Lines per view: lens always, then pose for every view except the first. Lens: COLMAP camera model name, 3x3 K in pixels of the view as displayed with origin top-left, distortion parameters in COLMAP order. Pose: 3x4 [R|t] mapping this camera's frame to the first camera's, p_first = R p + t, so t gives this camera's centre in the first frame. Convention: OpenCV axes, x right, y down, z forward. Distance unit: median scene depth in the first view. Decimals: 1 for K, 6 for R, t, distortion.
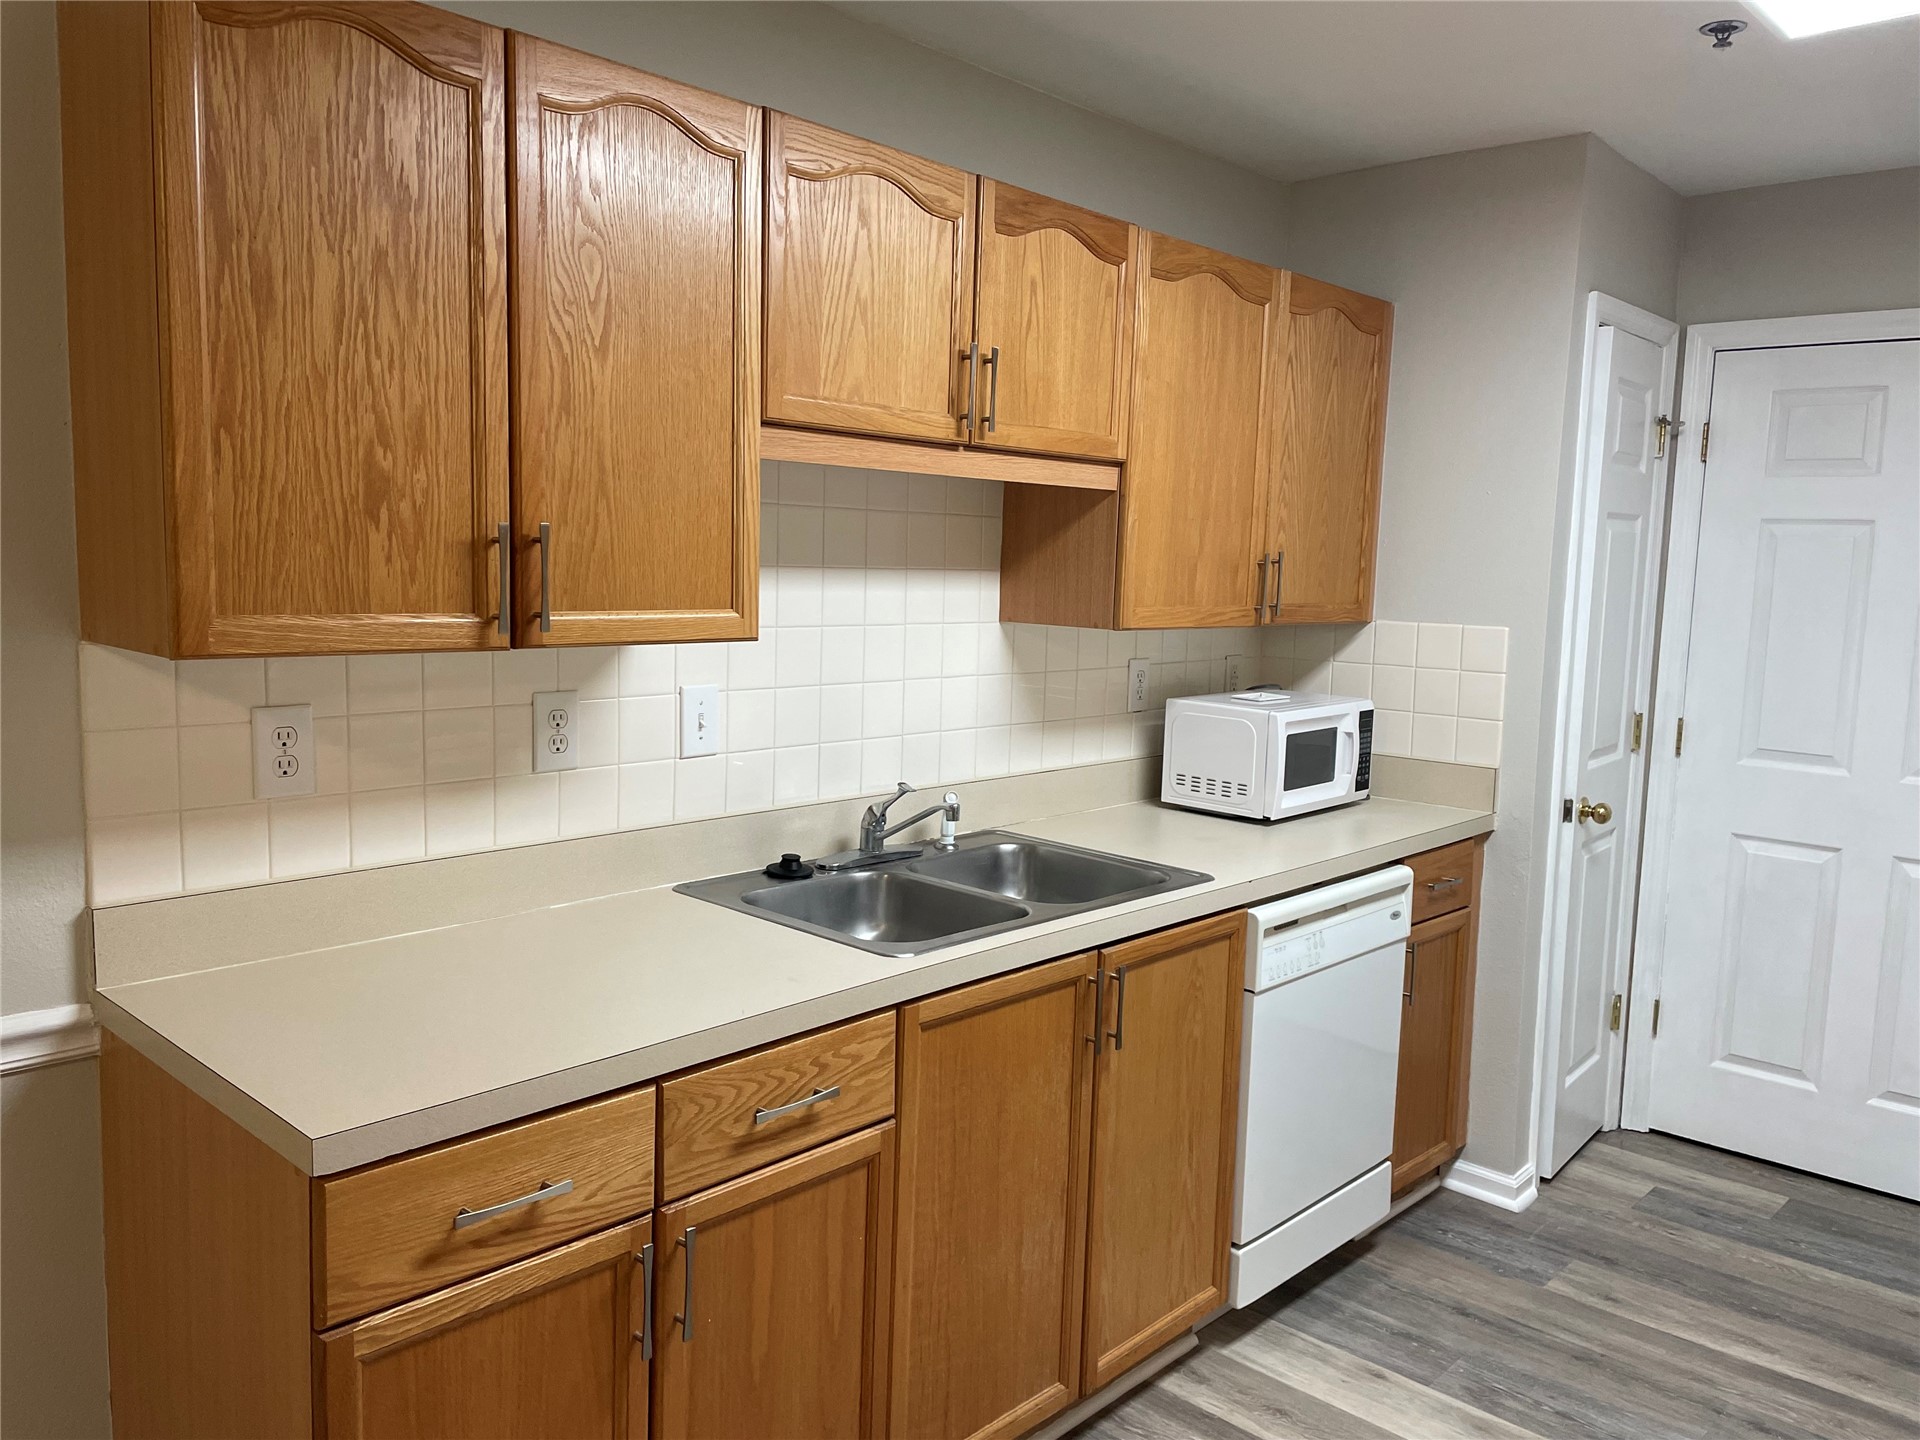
lens RADIAL K [[1461.3, 0, 960.0], [0, 1461.3, 720.0], [0, 0, 1]] dist [0.069980, -0.095358]
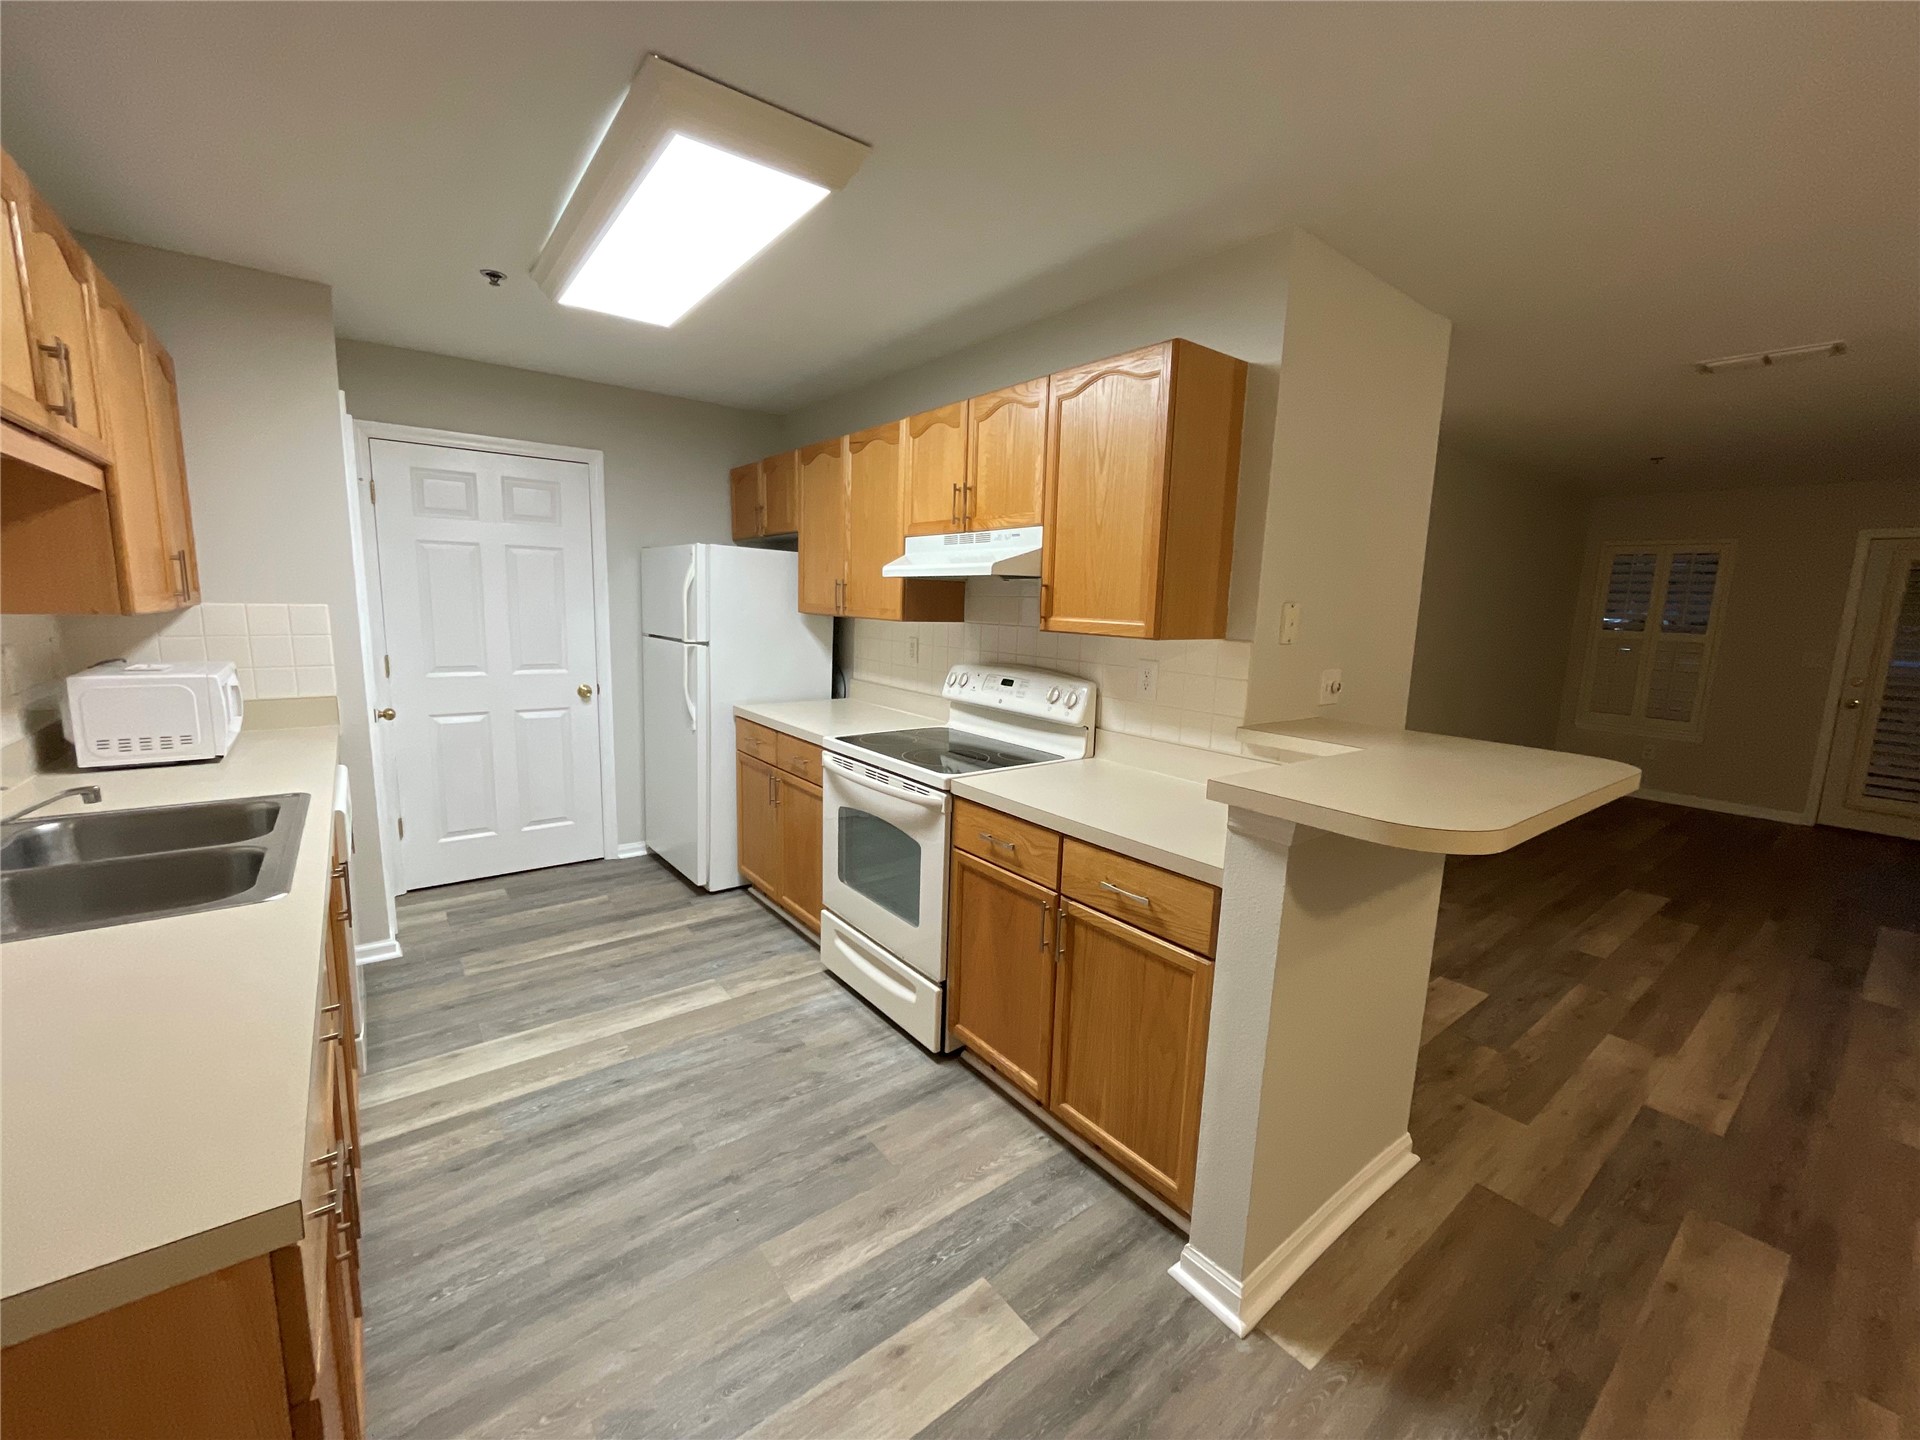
lens RADIAL K [[771.0, 0, 960.0], [0, 771.0, 720.0], [0, 0, 1]] dist [-0.000050, -0.000076]
pose [[0.158367, -0.179699, 0.970890, -0.346230], [0.091998, 0.981707, 0.166695, -0.018533], [-0.983085, 0.062920, 0.172002, 0.227665]]
